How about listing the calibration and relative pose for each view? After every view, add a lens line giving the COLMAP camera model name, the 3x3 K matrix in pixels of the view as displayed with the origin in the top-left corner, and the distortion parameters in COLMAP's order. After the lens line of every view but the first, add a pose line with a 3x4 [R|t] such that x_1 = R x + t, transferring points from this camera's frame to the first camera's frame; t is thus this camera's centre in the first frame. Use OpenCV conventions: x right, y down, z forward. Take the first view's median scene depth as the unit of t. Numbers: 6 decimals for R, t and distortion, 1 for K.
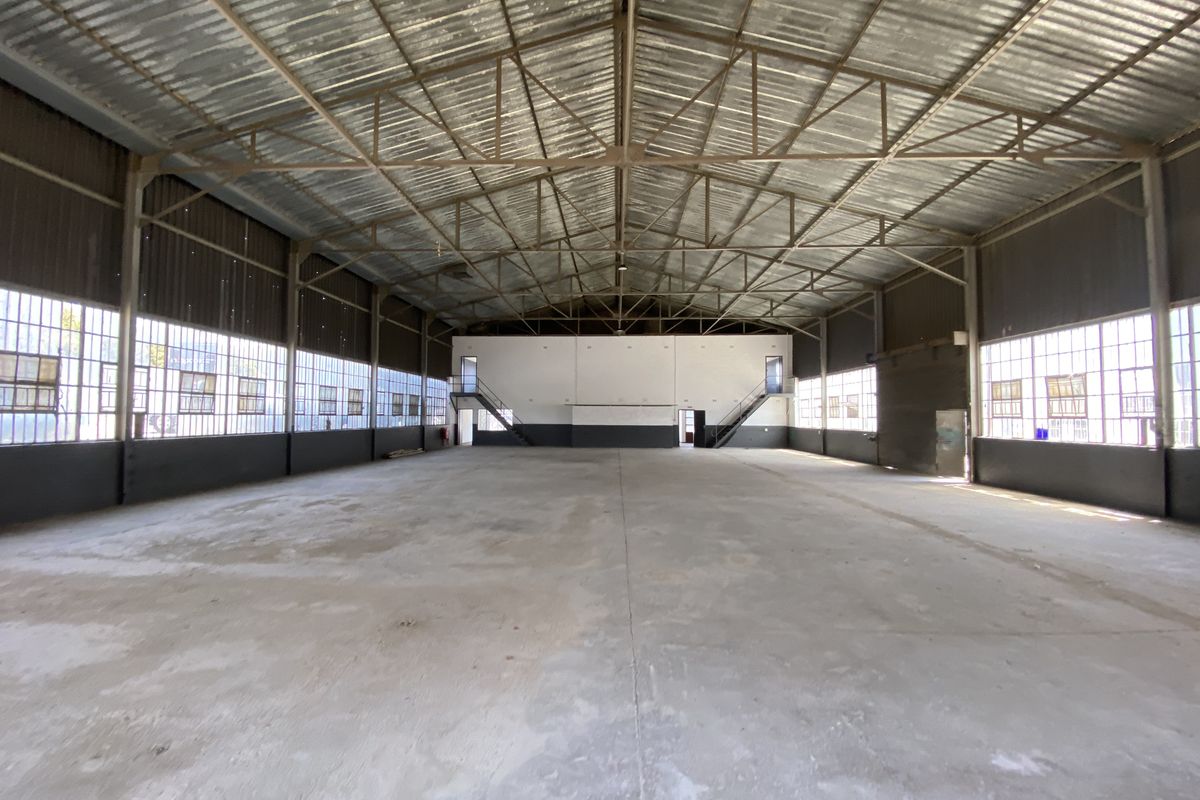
lens RADIAL K [[502.8, 0, 600.0], [0, 502.8, 400.0], [0, 0, 1]] dist [0.063741, -0.036122]
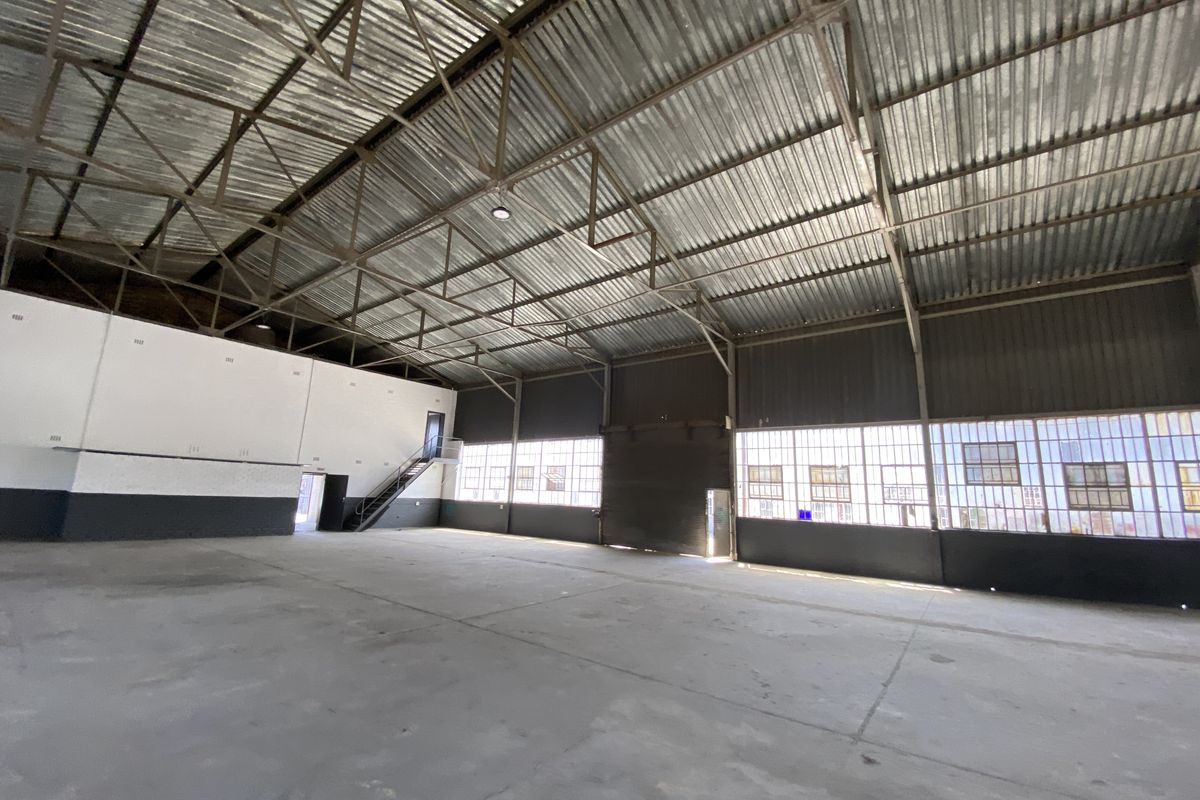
lens RADIAL K [[502.8, 0, 600.0], [0, 502.8, 400.0], [0, 0, 1]] dist [0.063741, -0.036122]
pose [[0.580598, 0.162578, 0.797793, -0.330319], [-0.060103, 0.985746, -0.157139, 0.017166], [-0.811969, 0.043284, 0.582094, 0.625955]]
